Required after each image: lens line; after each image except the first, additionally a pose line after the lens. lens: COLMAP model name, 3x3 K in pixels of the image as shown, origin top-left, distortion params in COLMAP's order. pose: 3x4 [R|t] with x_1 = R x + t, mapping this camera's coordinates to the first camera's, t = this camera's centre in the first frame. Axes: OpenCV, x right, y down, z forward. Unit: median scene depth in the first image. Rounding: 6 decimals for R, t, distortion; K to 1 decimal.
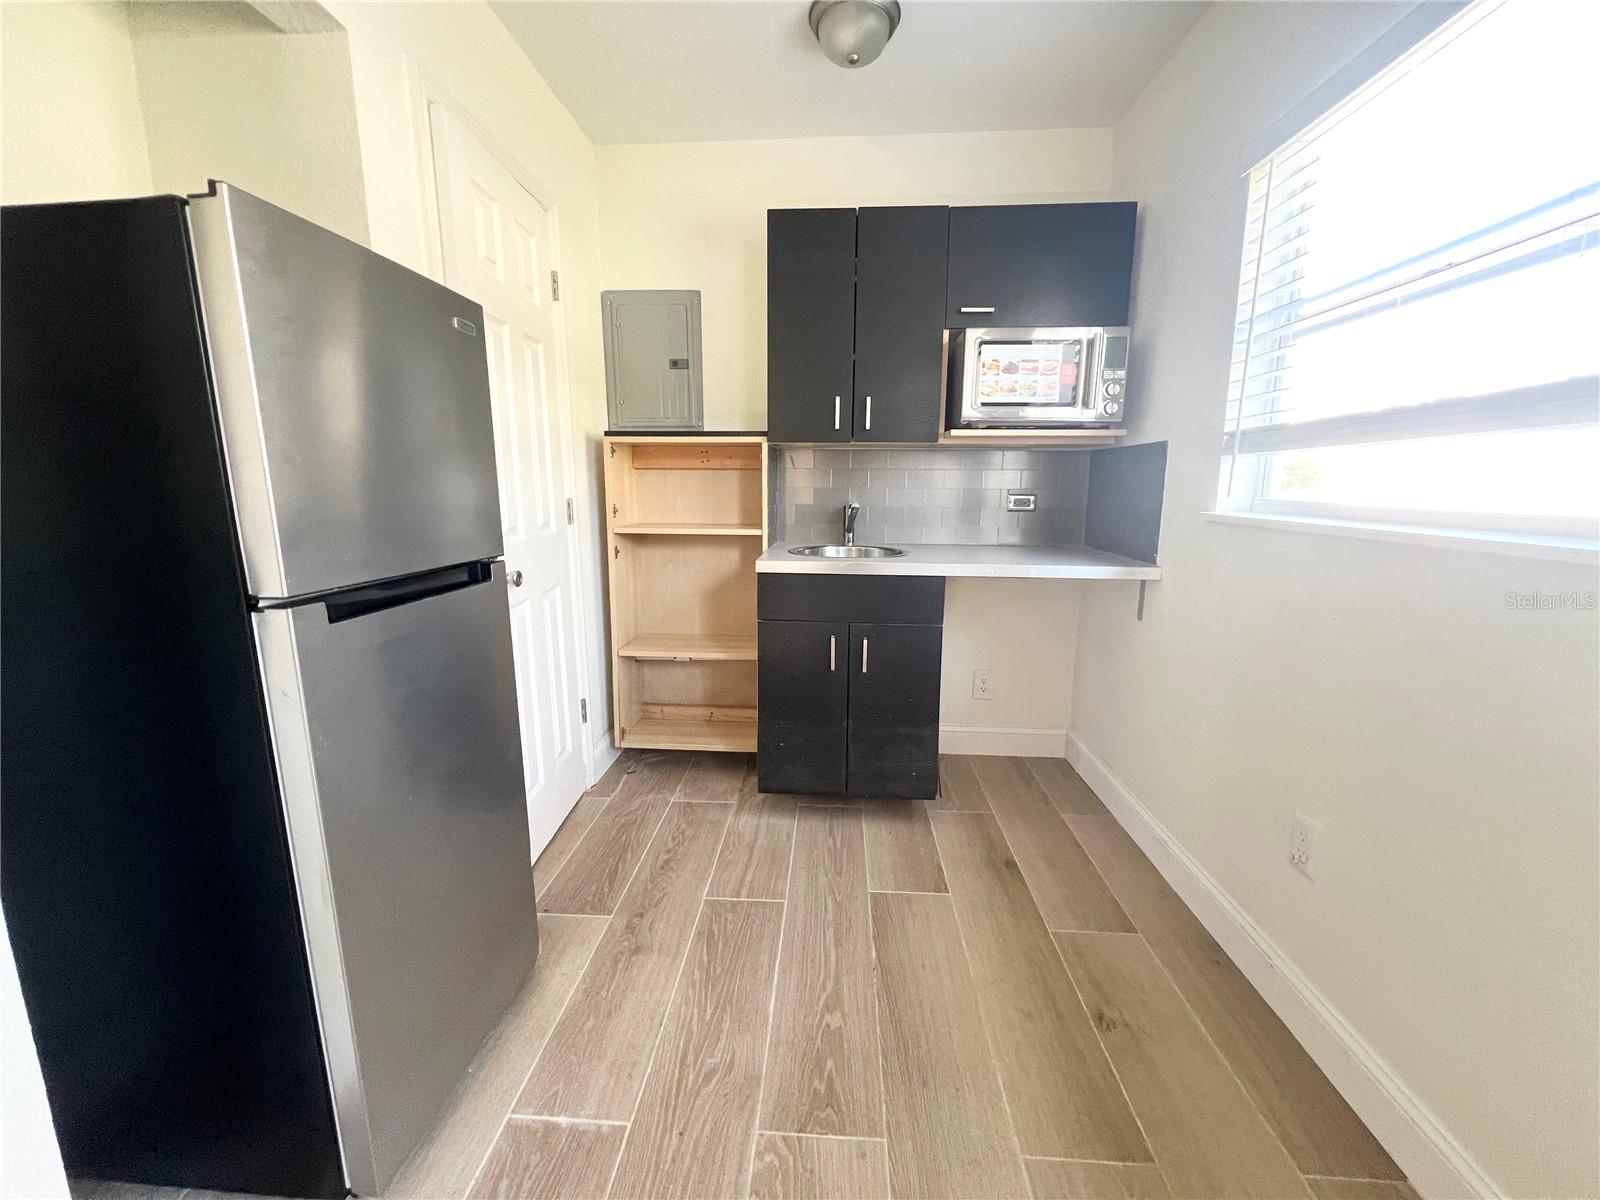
lens RADIAL K [[638.7, 0, 805.6], [0, 638.7, 602.8], [0, 0, 1]] dist [-0.000612, -0.000040]
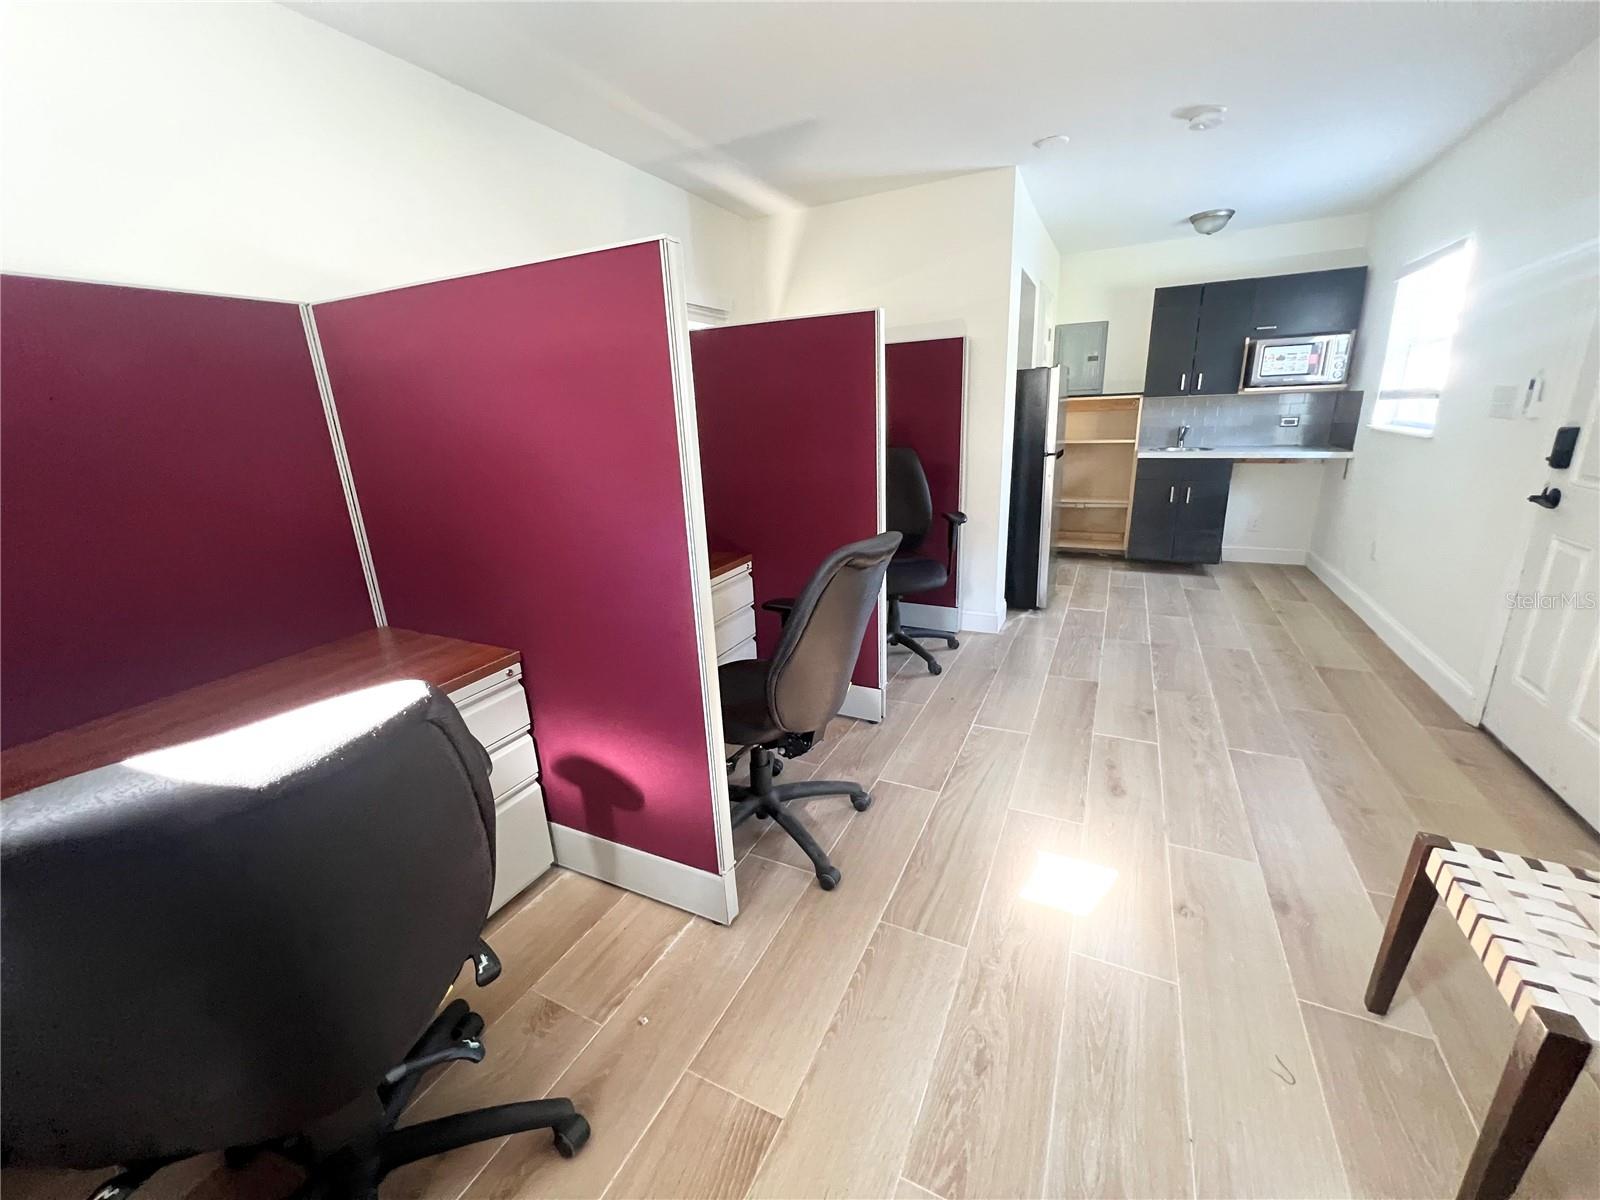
lens RADIAL K [[643.3, 0, 792.8], [0, 643.3, 599.5], [0, 0, 1]] dist [0.001230, 0.000070]
pose [[0.917567, 0.070919, -0.391206, -0.259322], [-0.027037, 0.992815, 0.116568, 0.212351], [0.396662, -0.096382, 0.912891, -1.585874]]
